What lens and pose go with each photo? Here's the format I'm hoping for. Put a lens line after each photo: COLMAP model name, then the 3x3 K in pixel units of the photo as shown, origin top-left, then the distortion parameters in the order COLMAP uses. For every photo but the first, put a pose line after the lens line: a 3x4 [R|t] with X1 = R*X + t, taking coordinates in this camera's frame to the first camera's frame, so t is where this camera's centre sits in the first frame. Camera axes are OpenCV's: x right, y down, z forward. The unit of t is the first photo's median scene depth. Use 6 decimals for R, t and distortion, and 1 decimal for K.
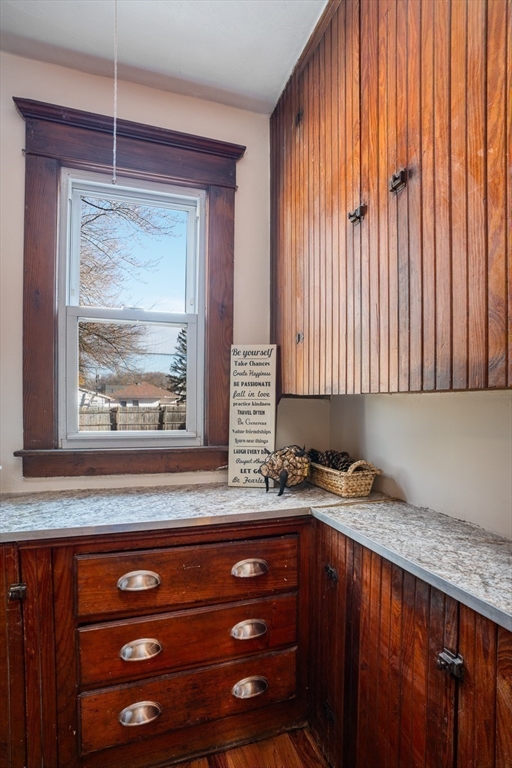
lens RADIAL K [[384.7, 0, 269.5], [0, 384.7, 389.4], [0, 0, 1]] dist [-0.073361, 0.028437]
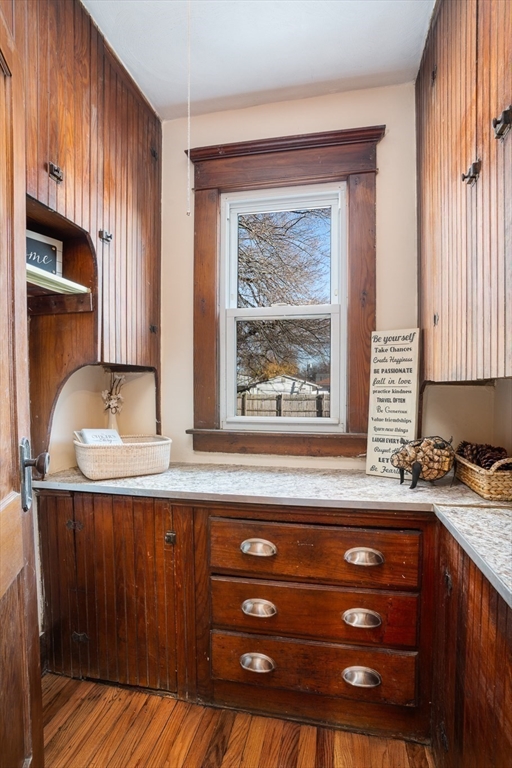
lens RADIAL K [[384.7, 0, 270.3], [0, 384.7, 377.5], [0, 0, 1]] dist [-0.073361, 0.028437]
pose [[0.866576, -0.019114, -0.498678, 0.226479], [0.020035, 0.999793, -0.003506, 0.000042], [0.498642, -0.006952, 0.866780, 0.022238]]
